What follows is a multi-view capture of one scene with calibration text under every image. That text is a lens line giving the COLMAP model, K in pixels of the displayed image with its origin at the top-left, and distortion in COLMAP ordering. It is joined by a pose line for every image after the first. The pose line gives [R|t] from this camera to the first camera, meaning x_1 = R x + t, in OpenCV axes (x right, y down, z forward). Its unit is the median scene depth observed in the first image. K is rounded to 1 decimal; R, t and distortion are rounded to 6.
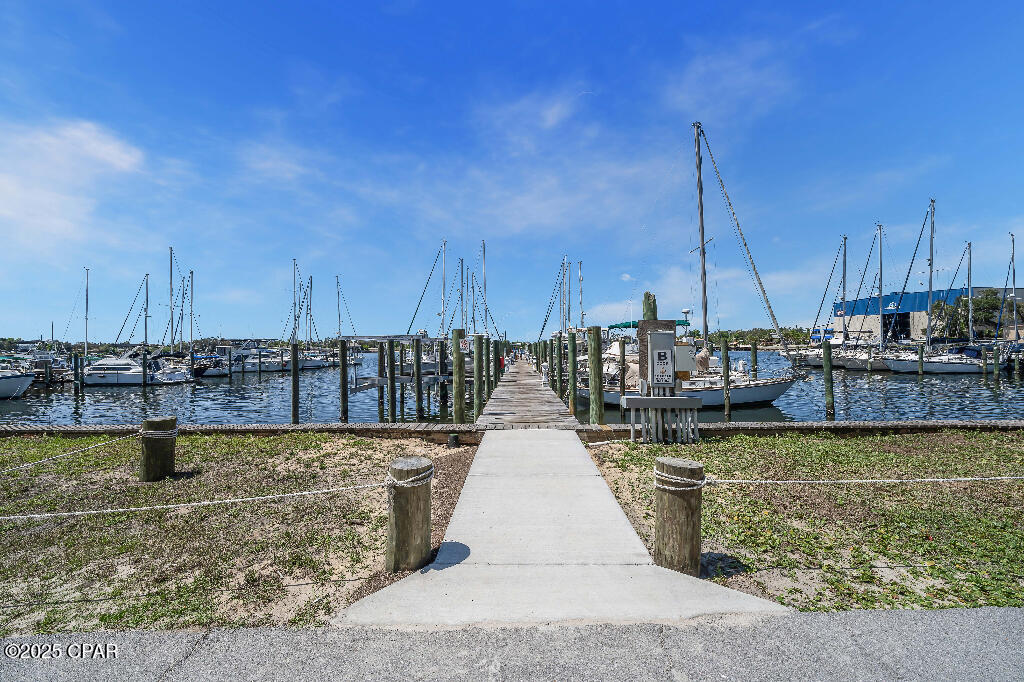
lens RADIAL K [[361.3, 0, 512.0], [0, 361.3, 341.0], [0, 0, 1]] dist [-0.000229, -0.000017]
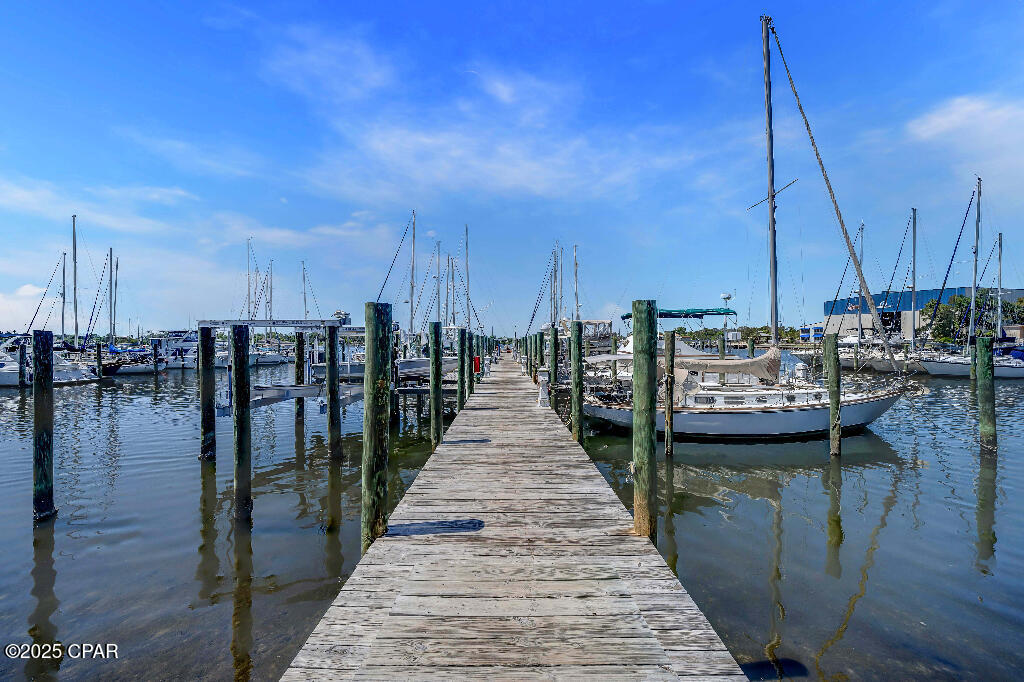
lens RADIAL K [[350.0, 0, 512.0], [0, 350.0, 341.0], [0, 0, 1]] dist [0.000051, 0.000002]
pose [[0.999235, 0.010073, 0.037790, 0.007504], [-0.010553, 0.999866, 0.012531, 0.002754], [-0.037659, -0.012920, 0.999207, 0.189271]]
